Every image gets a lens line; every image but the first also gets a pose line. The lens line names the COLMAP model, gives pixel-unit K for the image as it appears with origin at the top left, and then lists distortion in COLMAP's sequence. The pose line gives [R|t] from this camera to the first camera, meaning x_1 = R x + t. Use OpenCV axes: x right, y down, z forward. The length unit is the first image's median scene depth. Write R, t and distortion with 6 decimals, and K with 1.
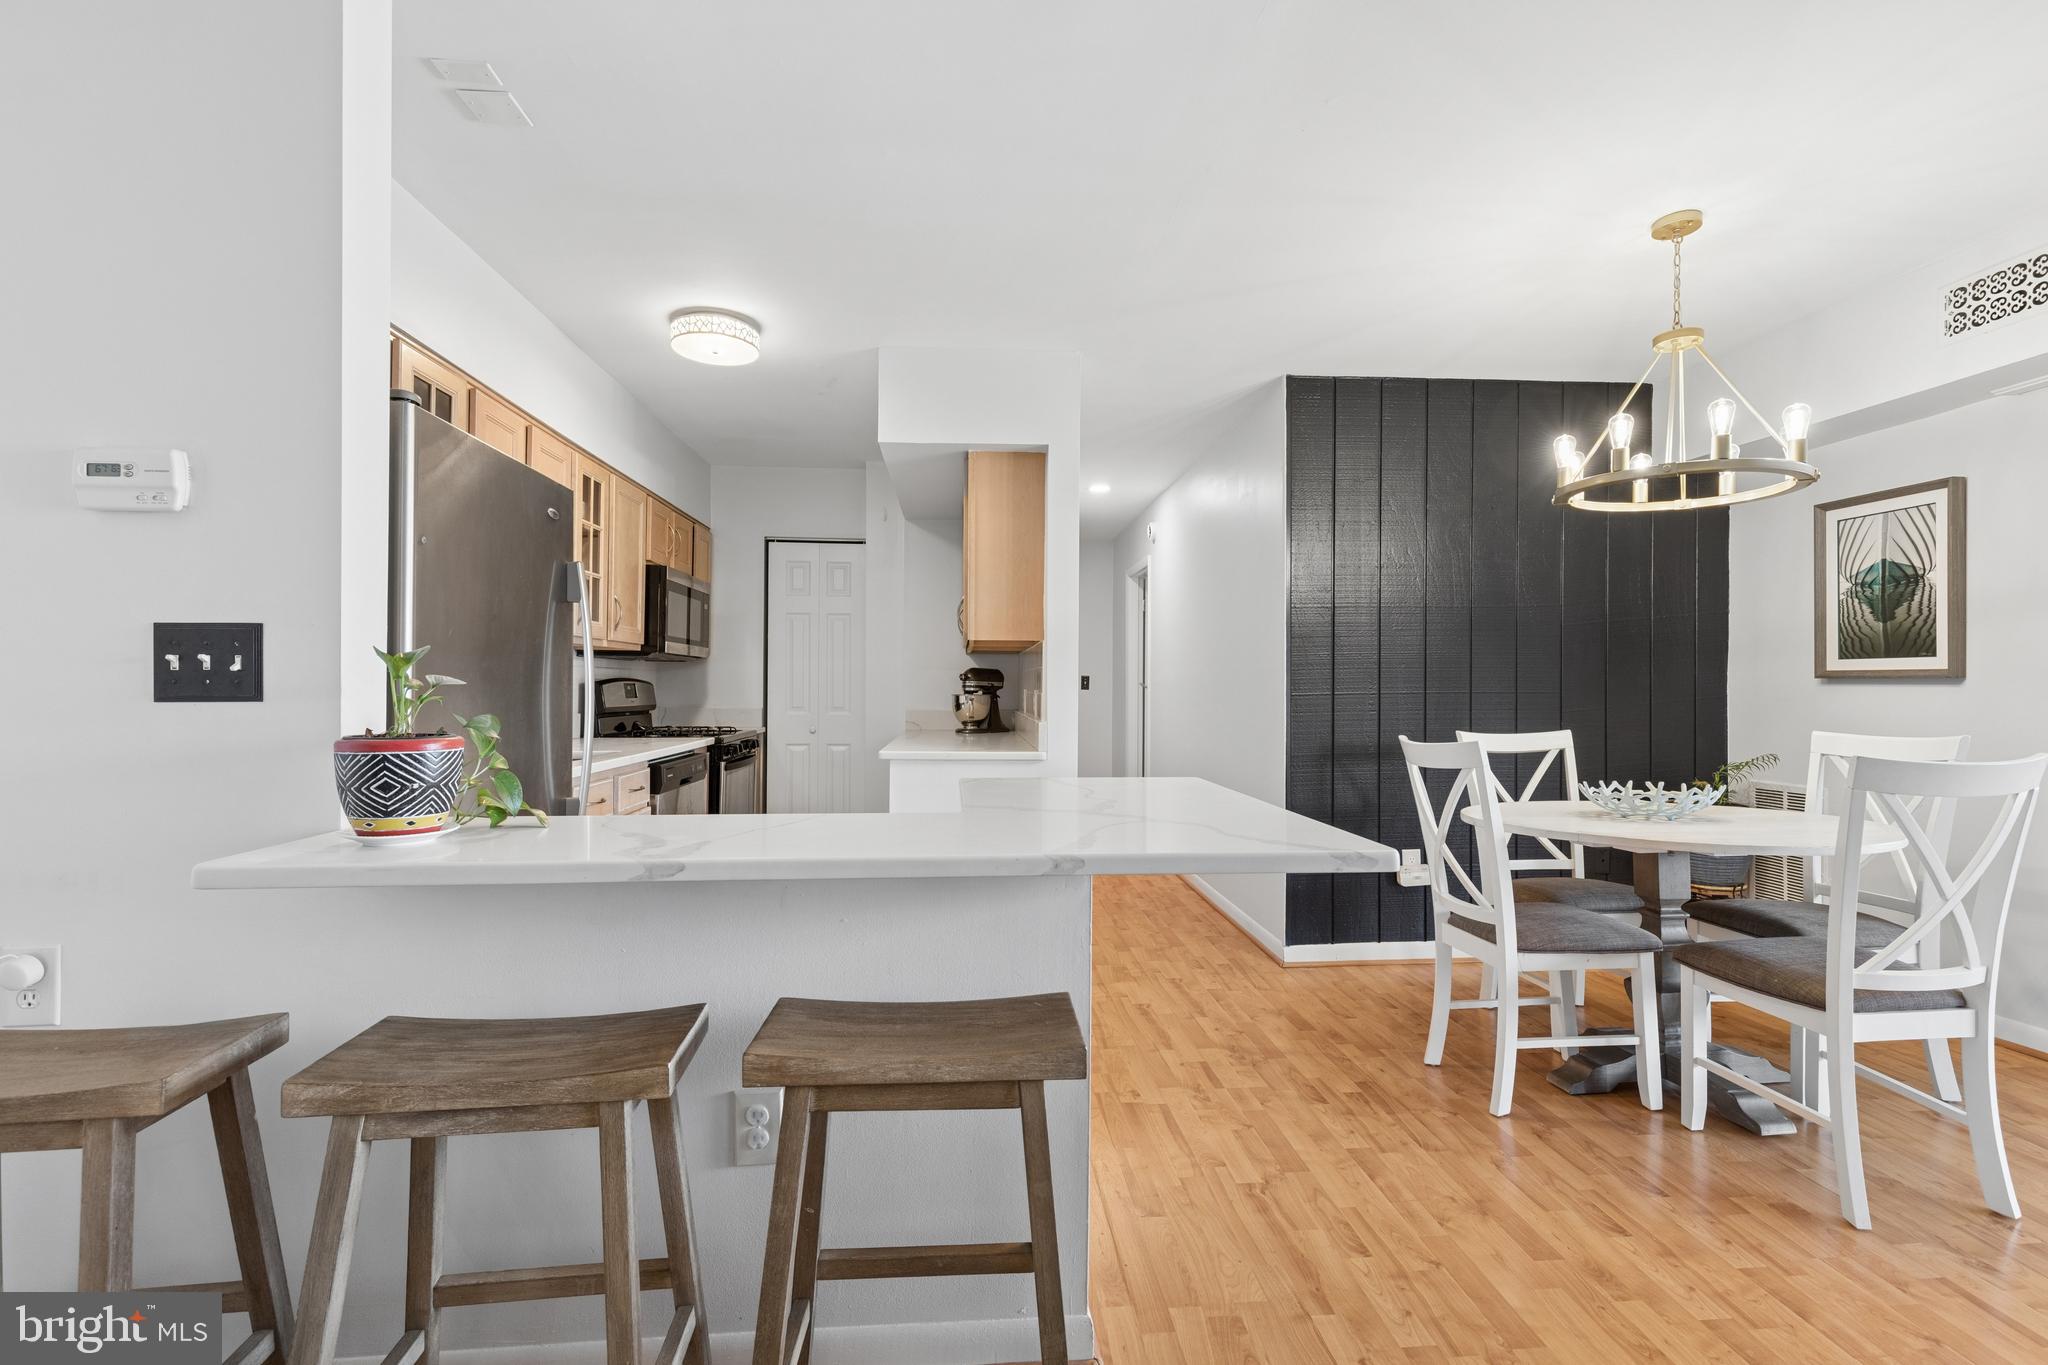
lens RADIAL K [[924.8, 0, 1039.8], [0, 924.8, 677.6], [0, 0, 1]] dist [0.009381, -0.002599]
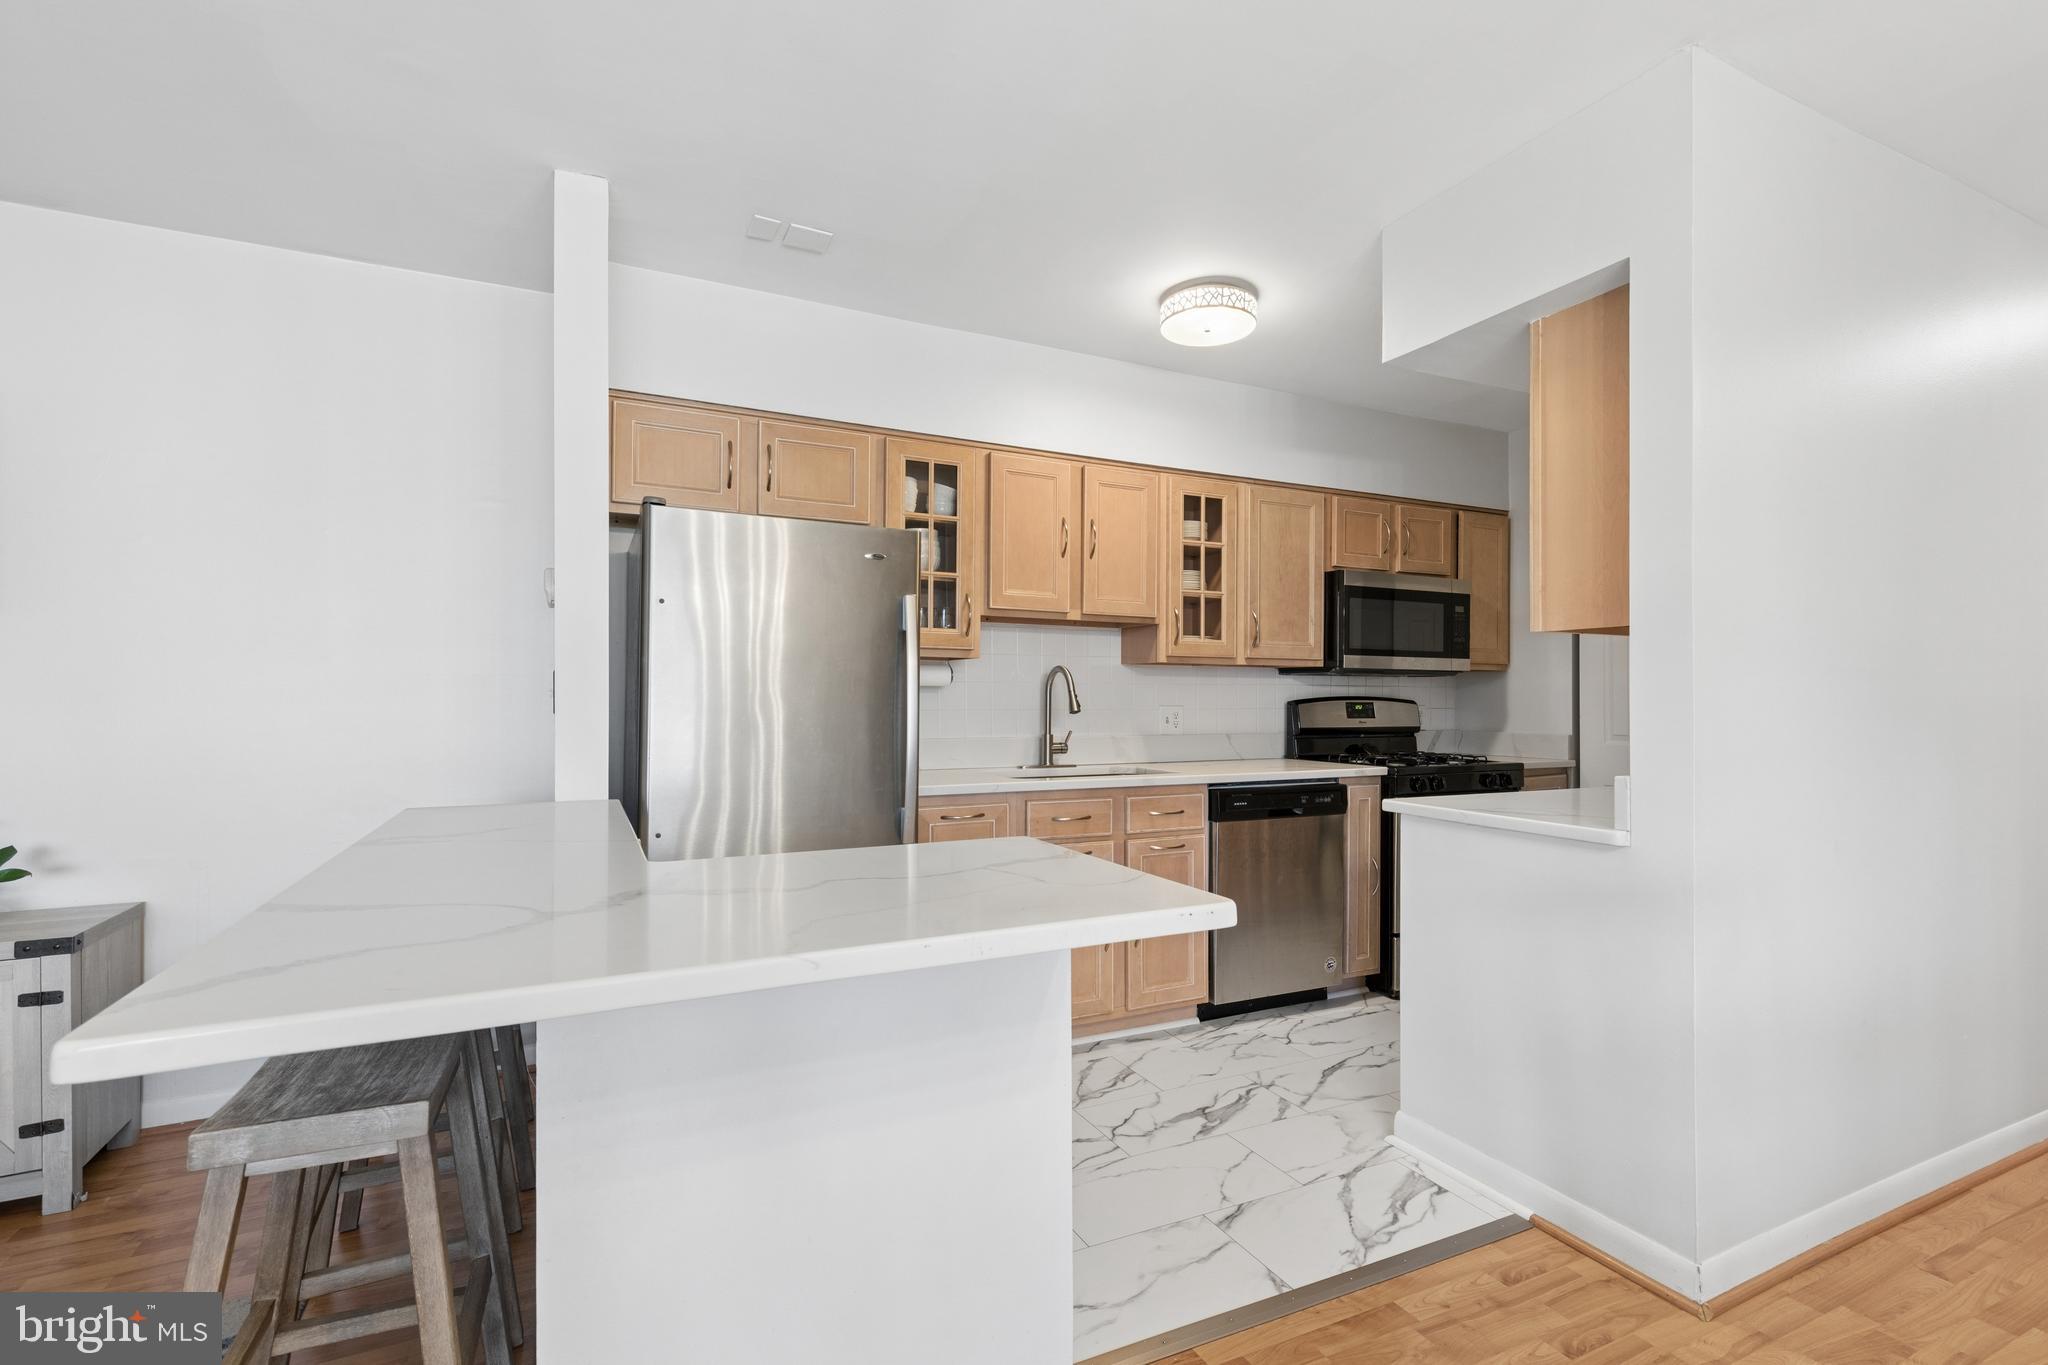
lens RADIAL K [[924.8, 0, 1031.3], [0, 924.8, 693.2], [0, 0, 1]] dist [0.009381, -0.002599]
pose [[0.356817, -0.008840, -0.934132, 0.431127], [0.007567, 0.999950, -0.006573, 0.001119], [0.934144, -0.004724, 0.356866, 0.545567]]
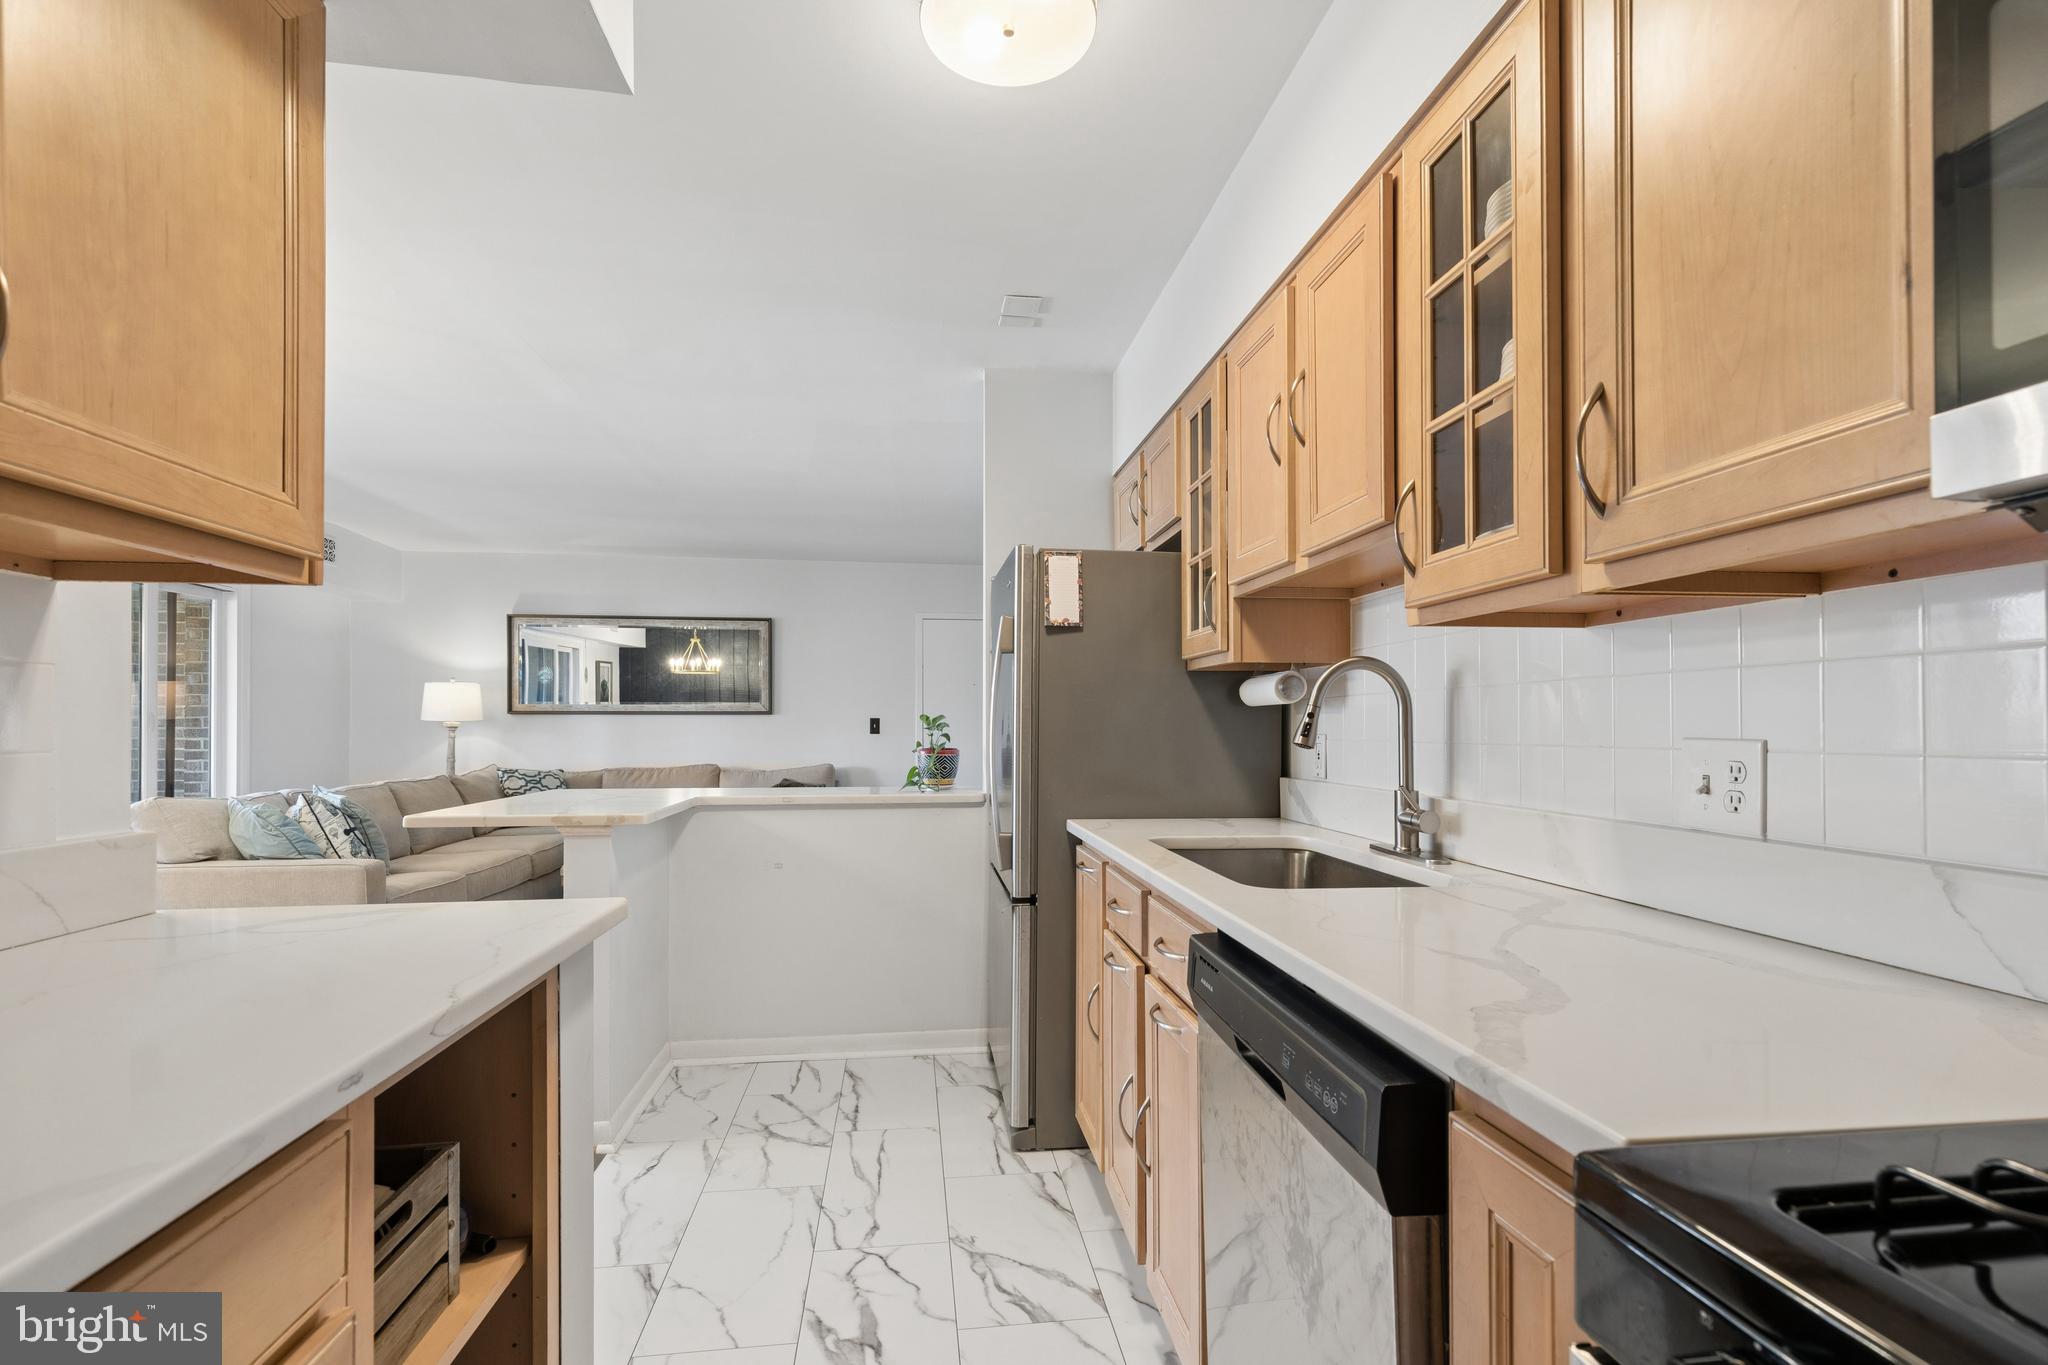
lens RADIAL K [[924.8, 0, 1022.4], [0, 924.8, 727.0], [0, 0, 1]] dist [0.009381, -0.002599]
pose [[-0.999238, -0.006225, -0.038543, -0.356266], [-0.005856, 0.999936, -0.009687, 0.011592], [0.038601, -0.009454, -0.999210, 1.534108]]
